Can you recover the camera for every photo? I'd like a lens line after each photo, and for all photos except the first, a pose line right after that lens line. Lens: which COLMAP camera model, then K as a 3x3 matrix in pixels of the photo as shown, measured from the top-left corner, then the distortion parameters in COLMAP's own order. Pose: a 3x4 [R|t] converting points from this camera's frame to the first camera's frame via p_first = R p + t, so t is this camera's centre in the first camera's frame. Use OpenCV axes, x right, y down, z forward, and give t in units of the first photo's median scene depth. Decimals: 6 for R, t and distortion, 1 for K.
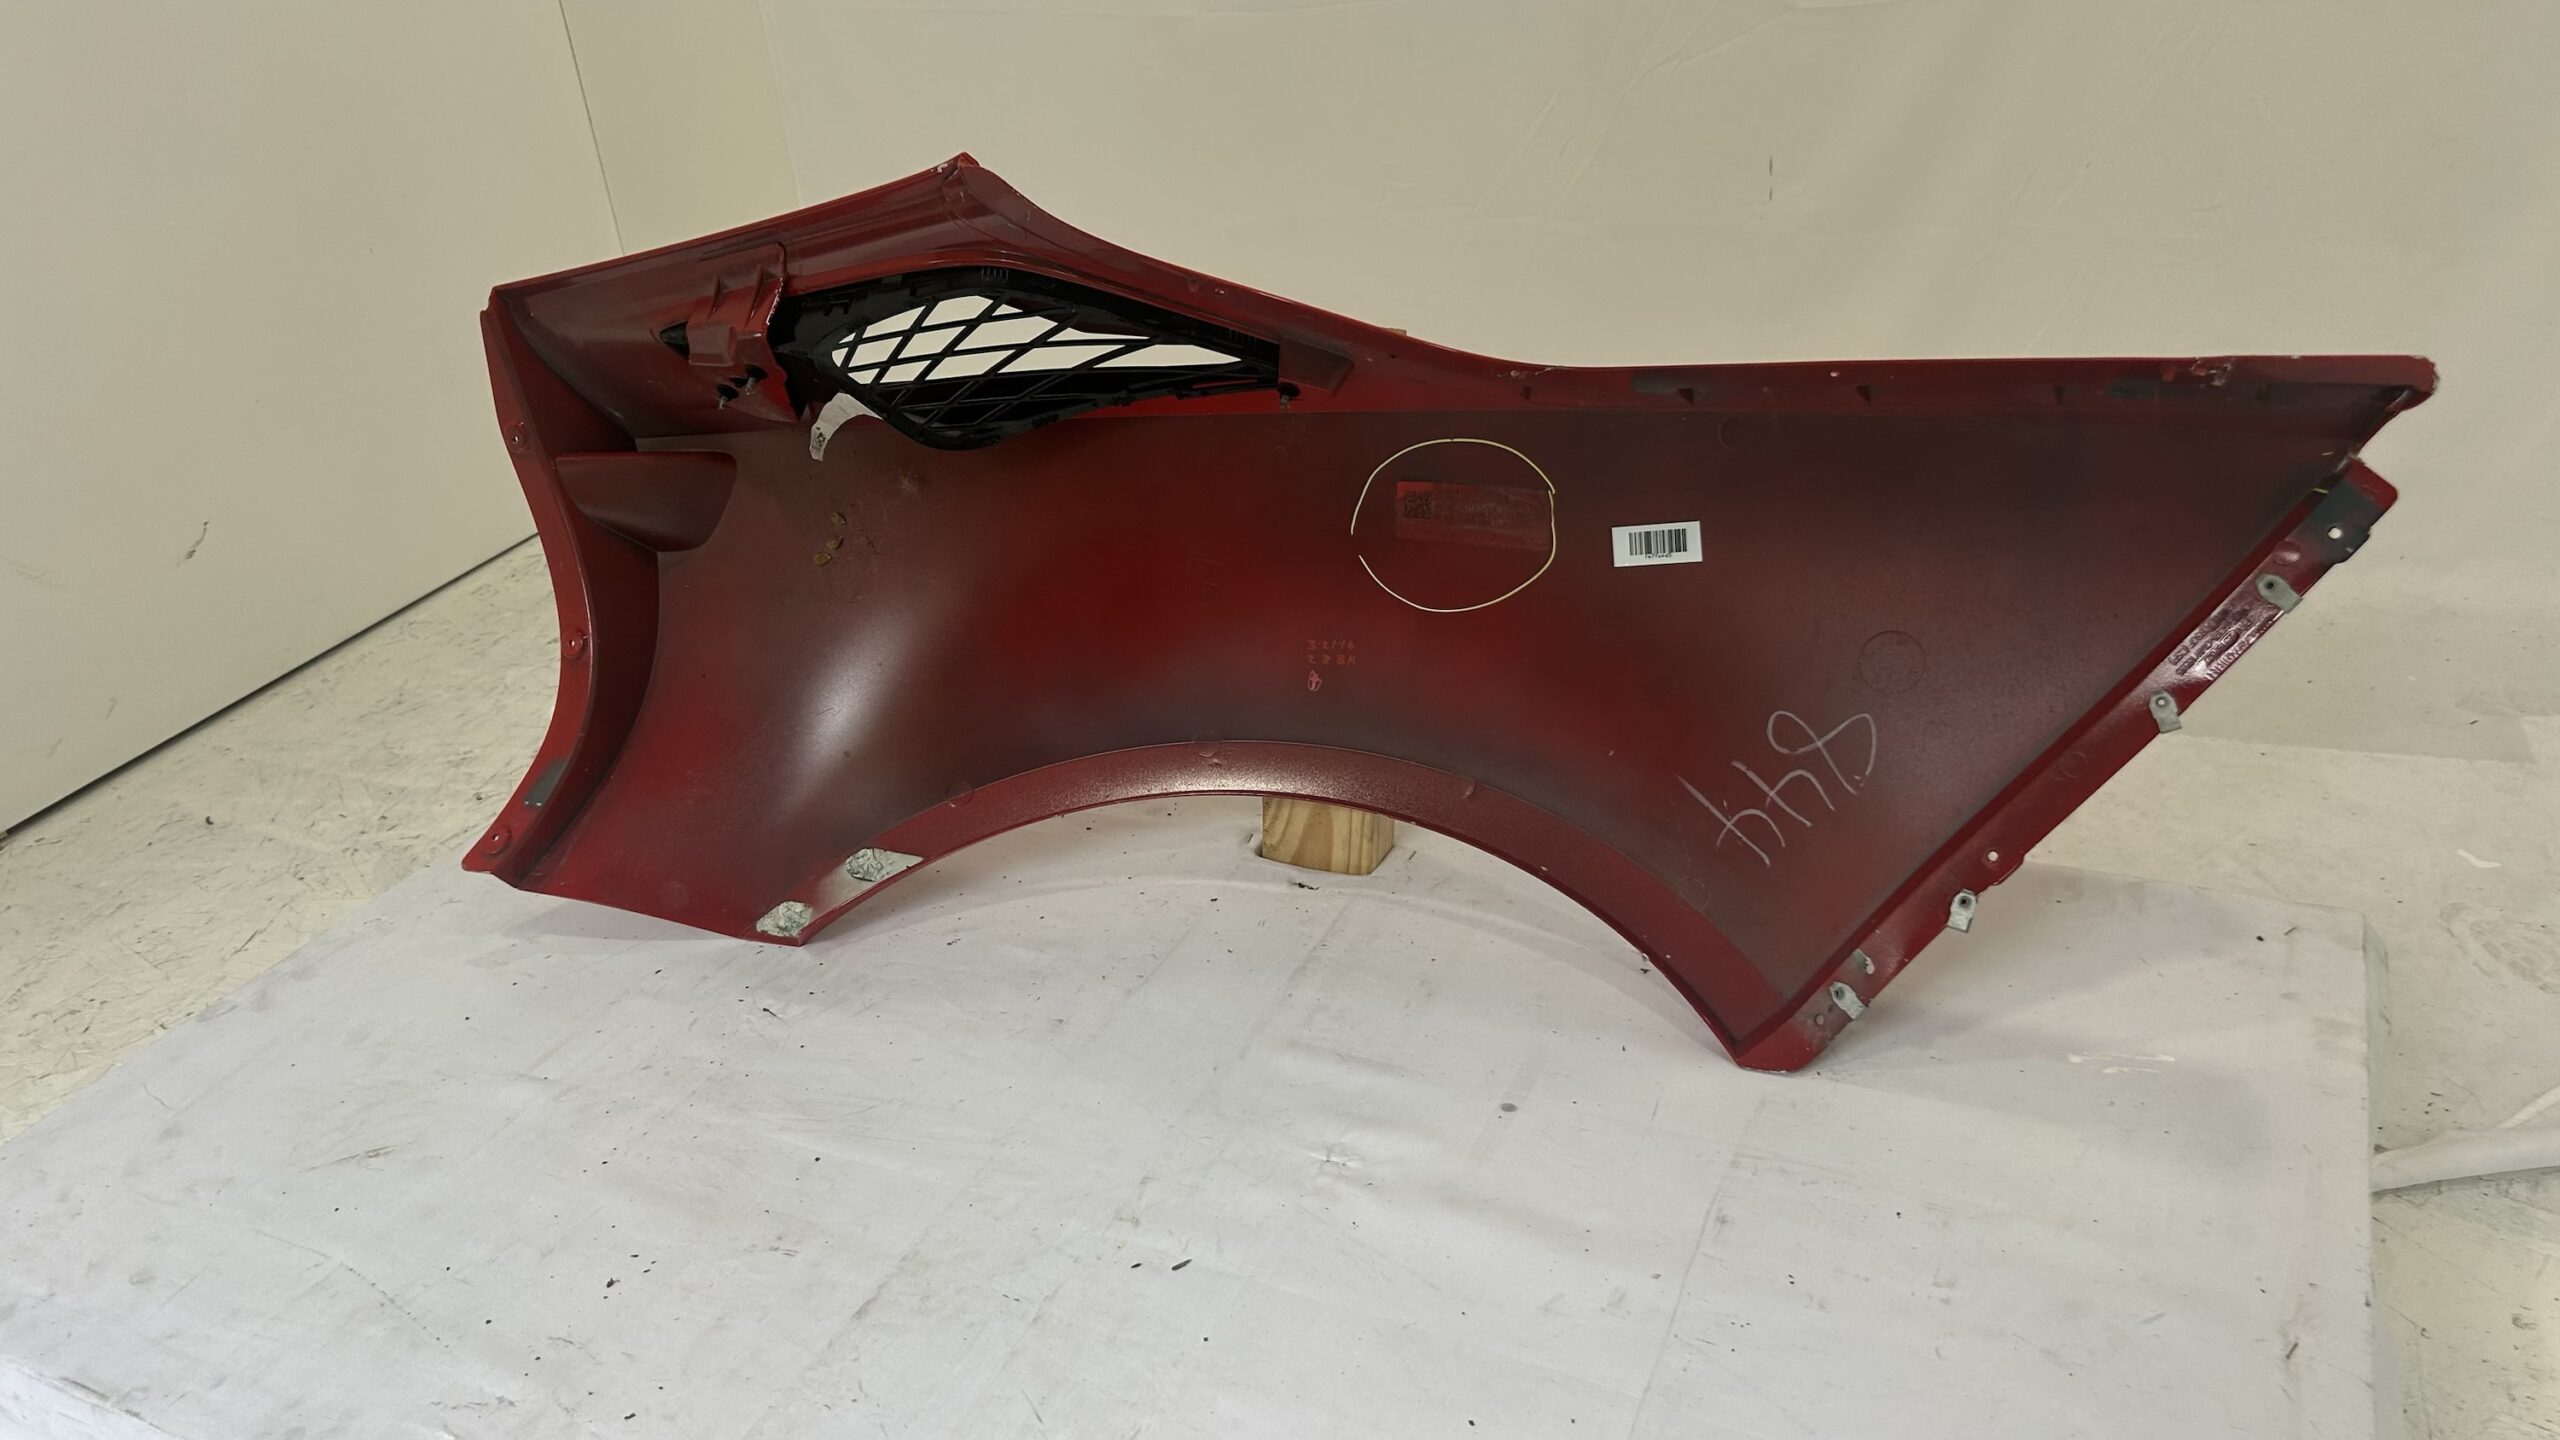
lens RADIAL K [[1953.5, 0, 1280.0], [0, 1953.5, 720.0], [0, 0, 1]] dist [0.017531, 0.005667]
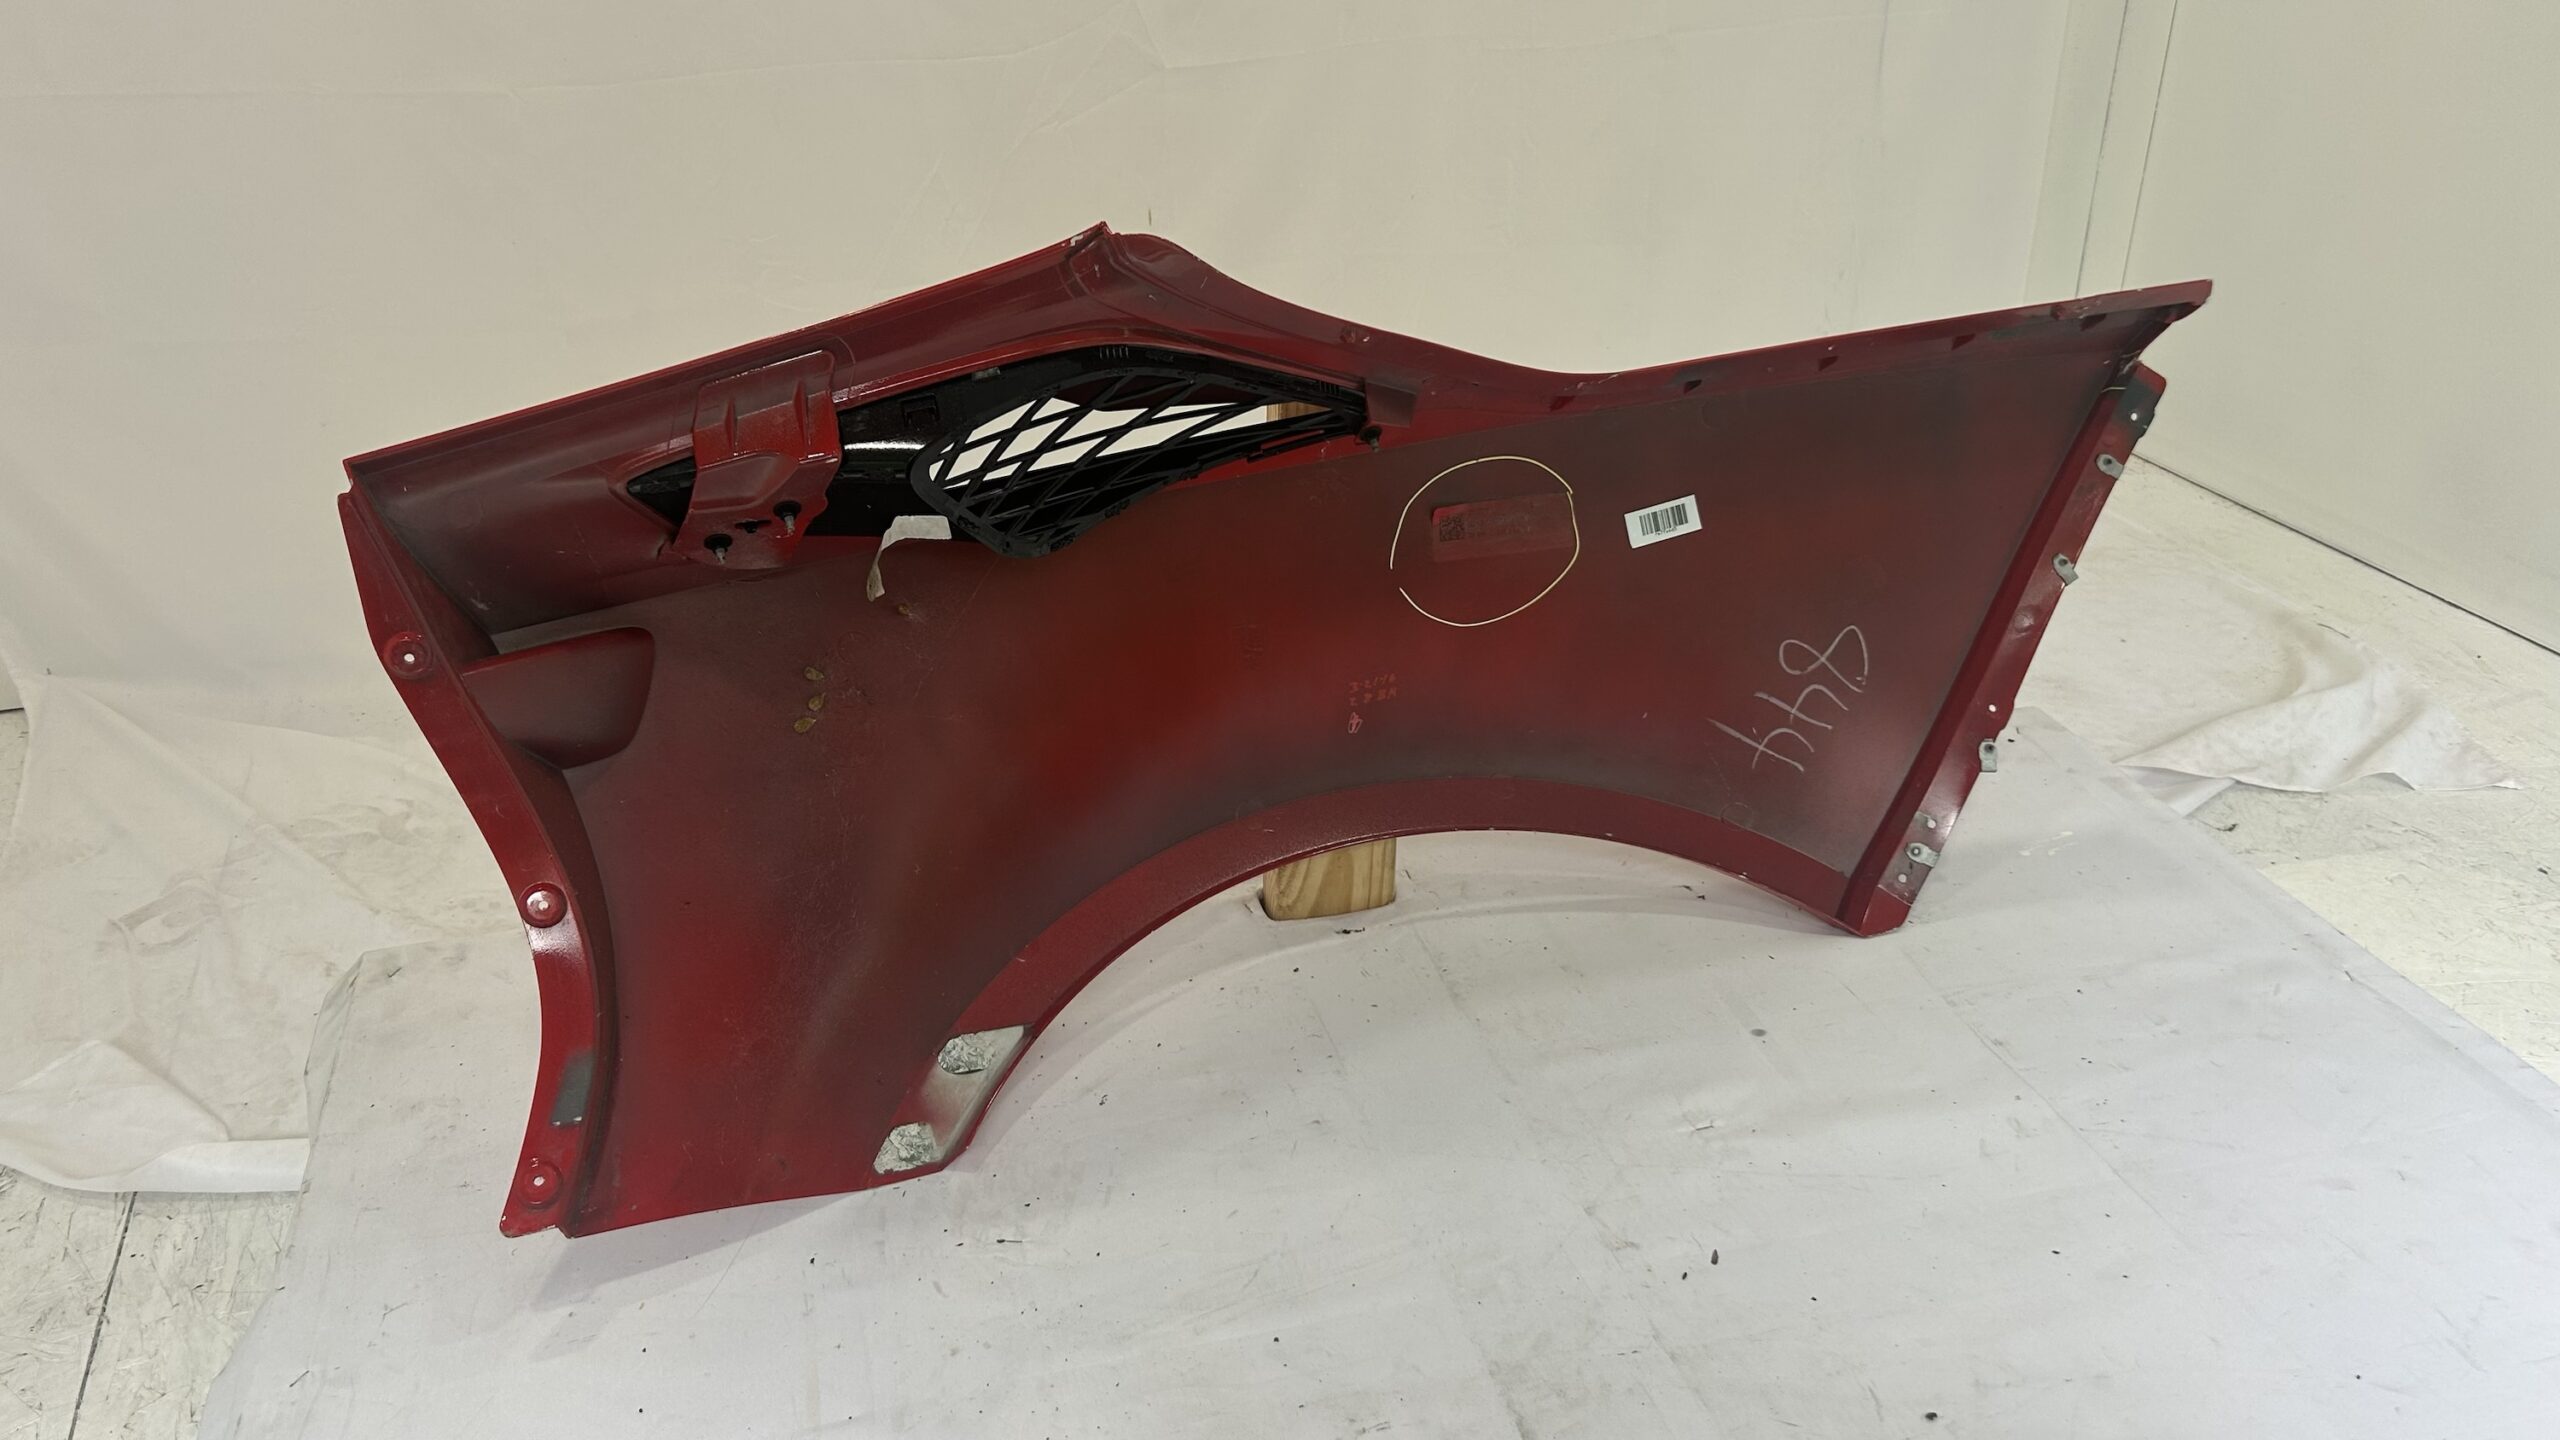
lens RADIAL K [[1953.5, 0, 1280.0], [0, 1953.5, 720.0], [0, 0, 1]] dist [0.017531, 0.005667]
pose [[0.762038, -0.223407, 0.607773, -0.664967], [0.245012, 0.968295, 0.048728, -0.085468], [-0.599389, 0.111779, 0.792615, 0.244165]]
